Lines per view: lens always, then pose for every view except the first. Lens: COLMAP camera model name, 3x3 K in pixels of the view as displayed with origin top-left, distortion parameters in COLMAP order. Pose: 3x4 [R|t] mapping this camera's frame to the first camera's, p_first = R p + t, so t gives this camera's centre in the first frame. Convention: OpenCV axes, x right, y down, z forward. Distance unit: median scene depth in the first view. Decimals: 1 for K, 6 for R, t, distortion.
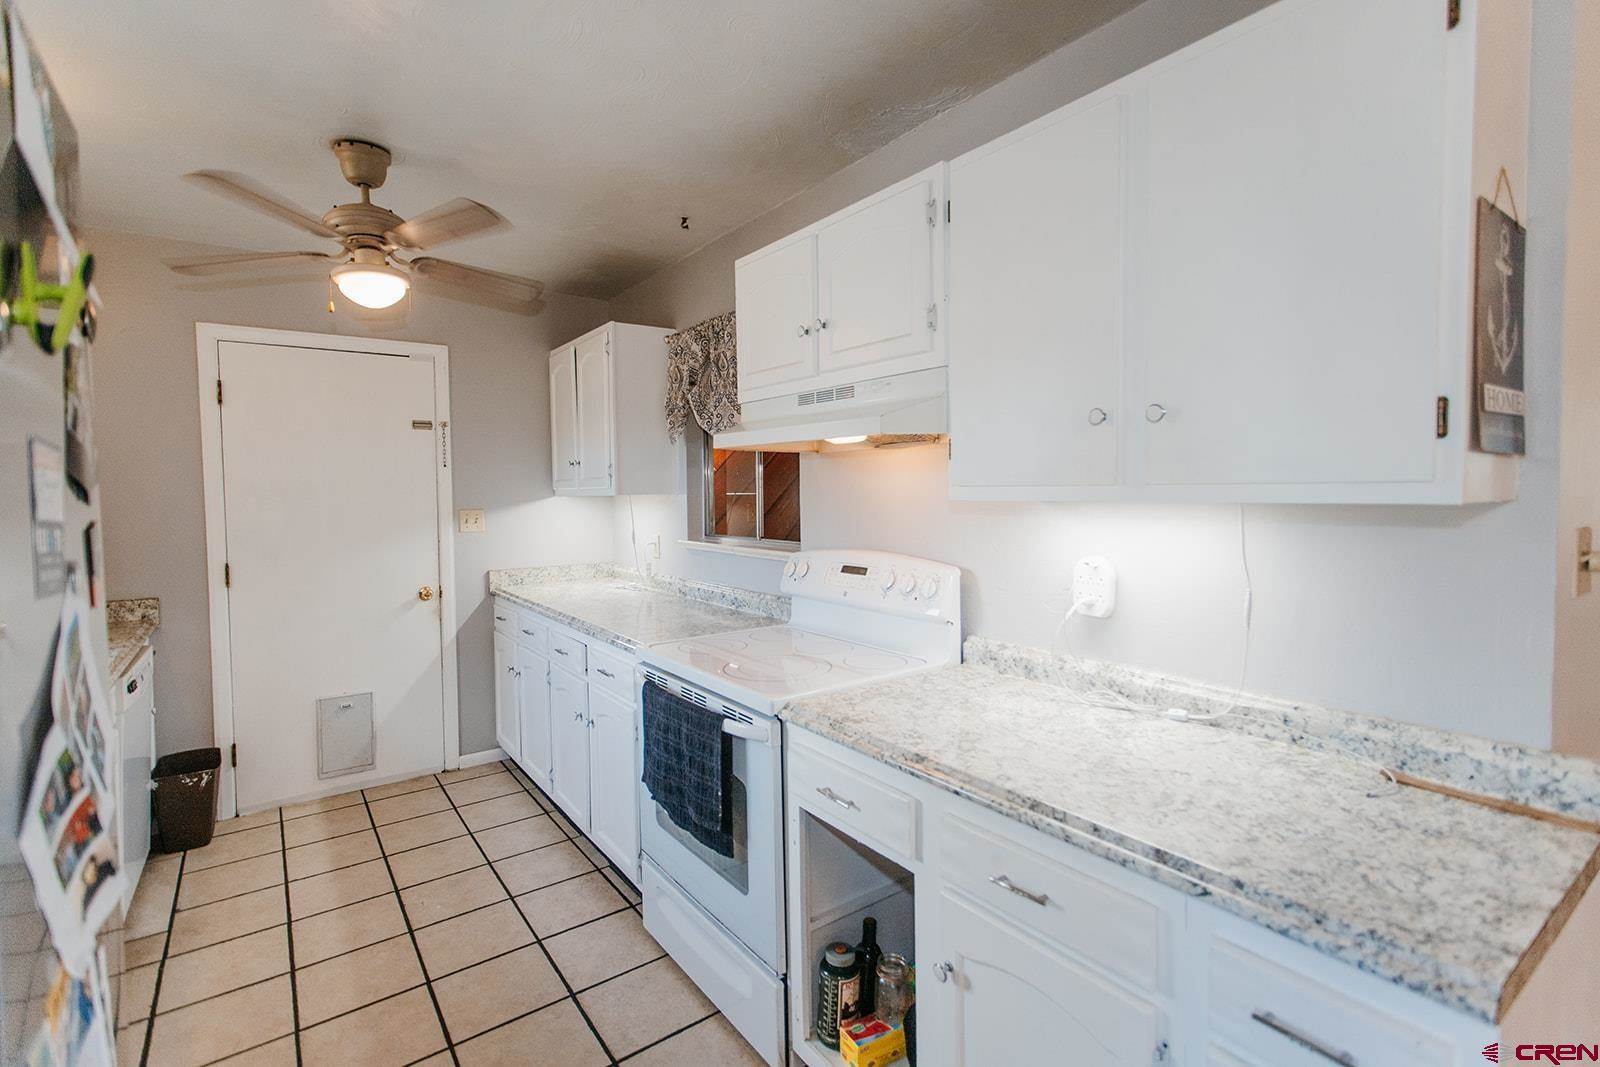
lens RADIAL K [[748.0, 0, 805.9], [0, 748.0, 521.7], [0, 0, 1]] dist [0.001759, 0.001085]
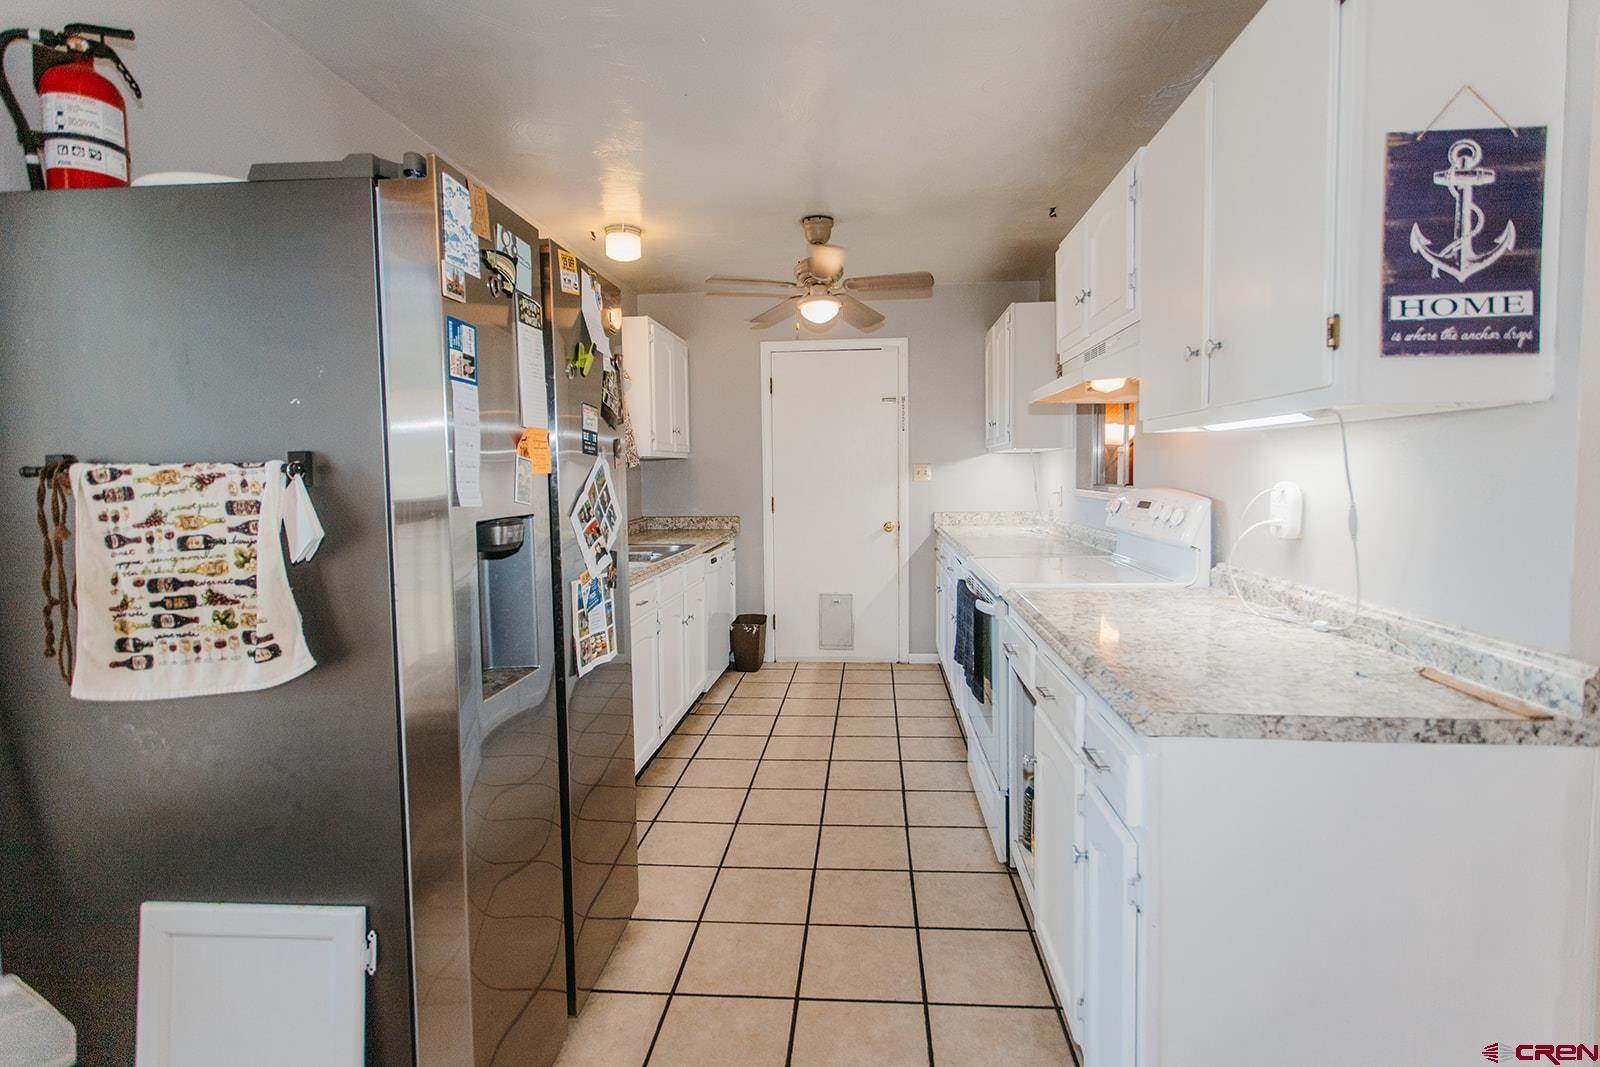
lens RADIAL K [[761.4, 0, 807.4], [0, 761.4, 514.7], [0, 0, 1]] dist [-0.000592, 0.000894]
pose [[0.755022, 0.039909, -0.654484, 0.426724], [-0.025339, 0.999176, 0.031697, 0.056026], [0.655210, -0.007348, 0.755411, -0.191523]]
